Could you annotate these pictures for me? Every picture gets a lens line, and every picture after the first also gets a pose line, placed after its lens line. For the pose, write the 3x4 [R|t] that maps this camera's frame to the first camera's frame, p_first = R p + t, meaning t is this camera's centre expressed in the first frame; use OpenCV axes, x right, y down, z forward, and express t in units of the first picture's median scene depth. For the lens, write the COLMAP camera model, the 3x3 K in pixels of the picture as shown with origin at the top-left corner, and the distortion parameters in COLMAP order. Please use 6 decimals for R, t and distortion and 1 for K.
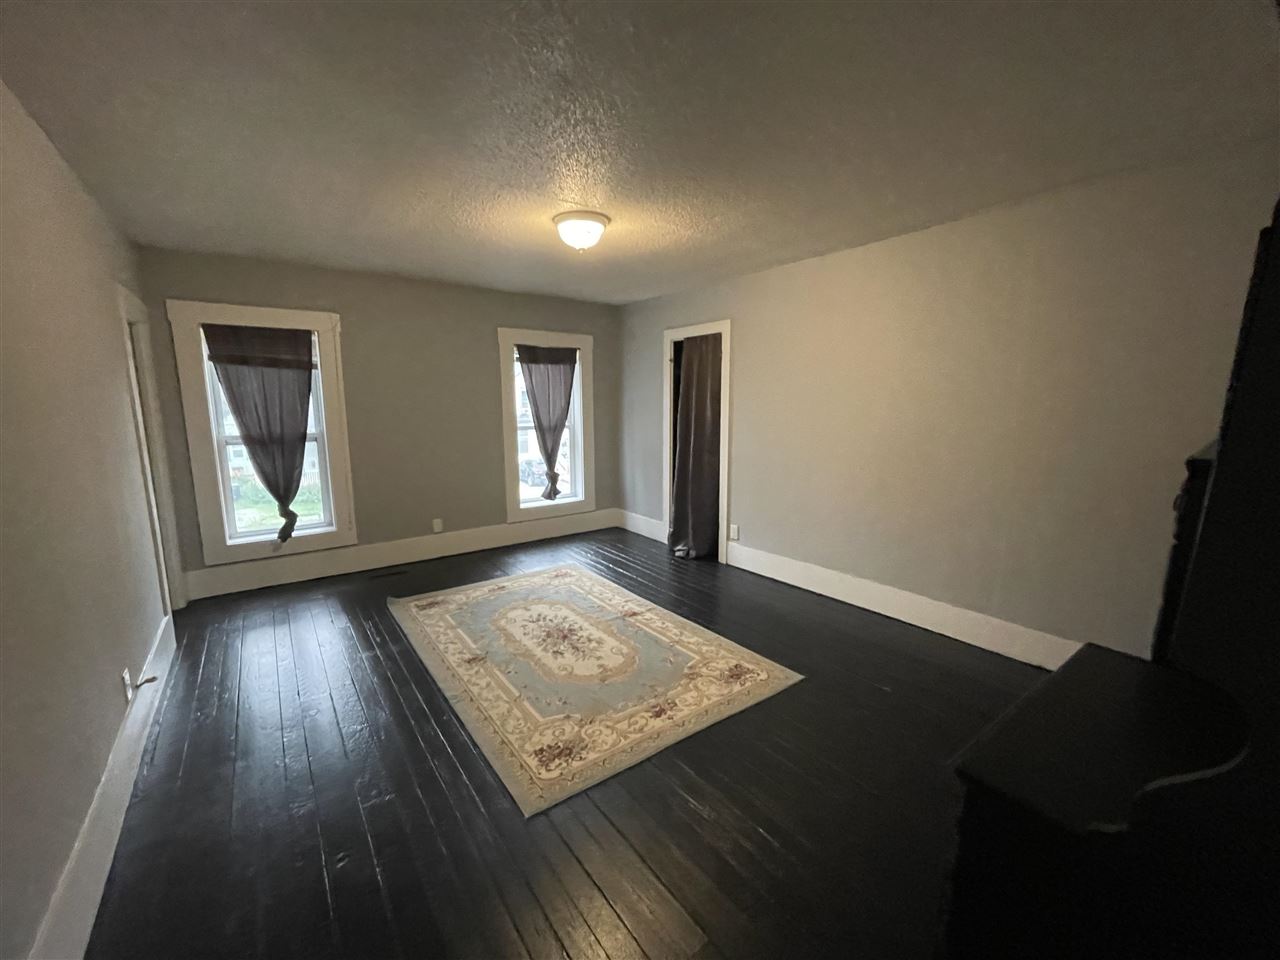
lens RADIAL K [[519.8, 0, 638.6], [0, 519.8, 482.7], [0, 0, 1]] dist [0.001755, 0.001137]
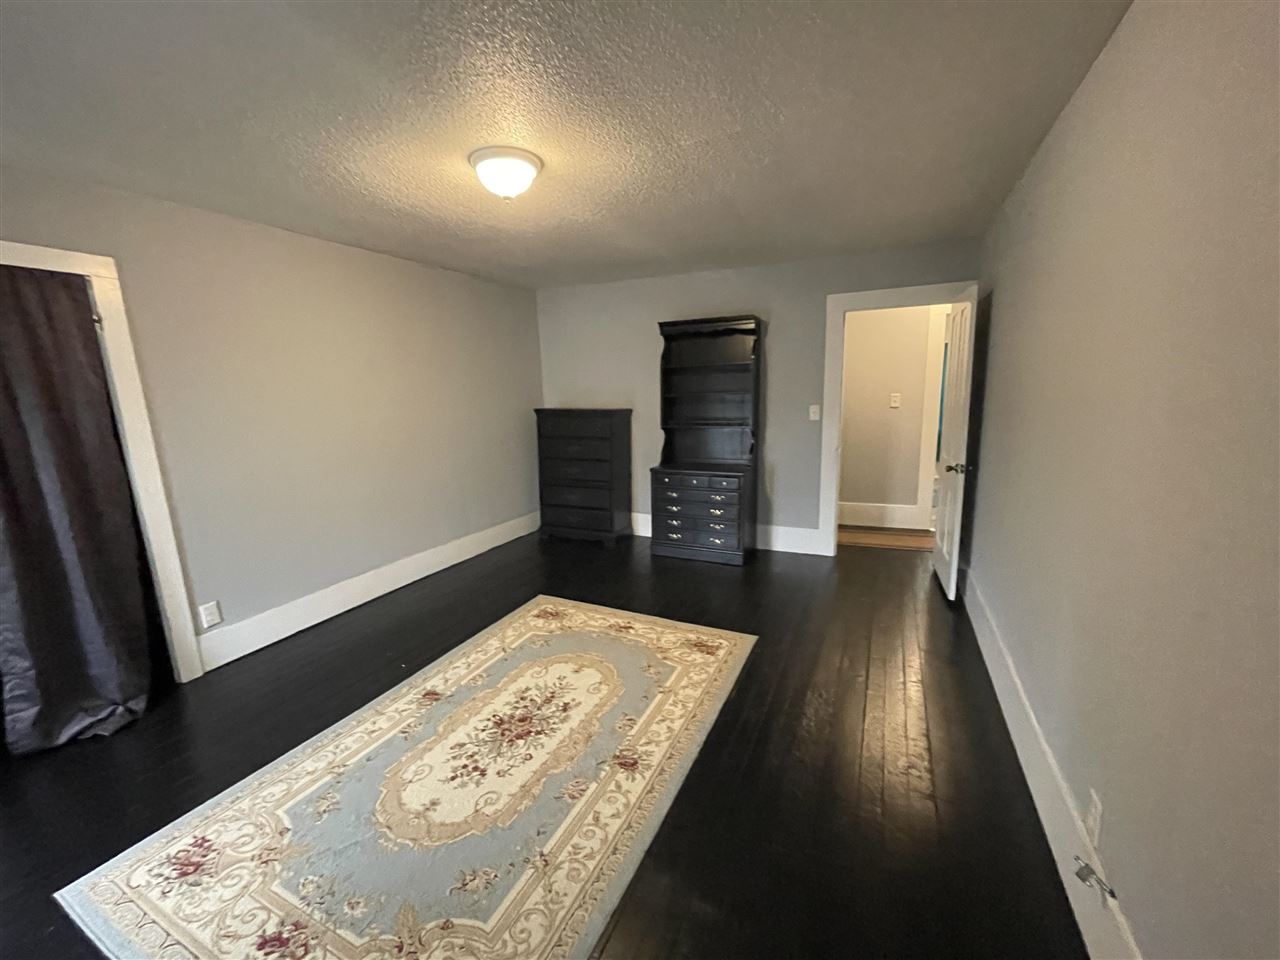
lens RADIAL K [[519.8, 0, 635.0], [0, 519.8, 486.7], [0, 0, 1]] dist [0.001755, 0.001137]
pose [[-0.468186, -0.146956, 0.871324, -0.813951], [0.172827, 0.951800, 0.253394, -0.171077], [-0.866564, 0.269224, -0.420221, 1.103806]]
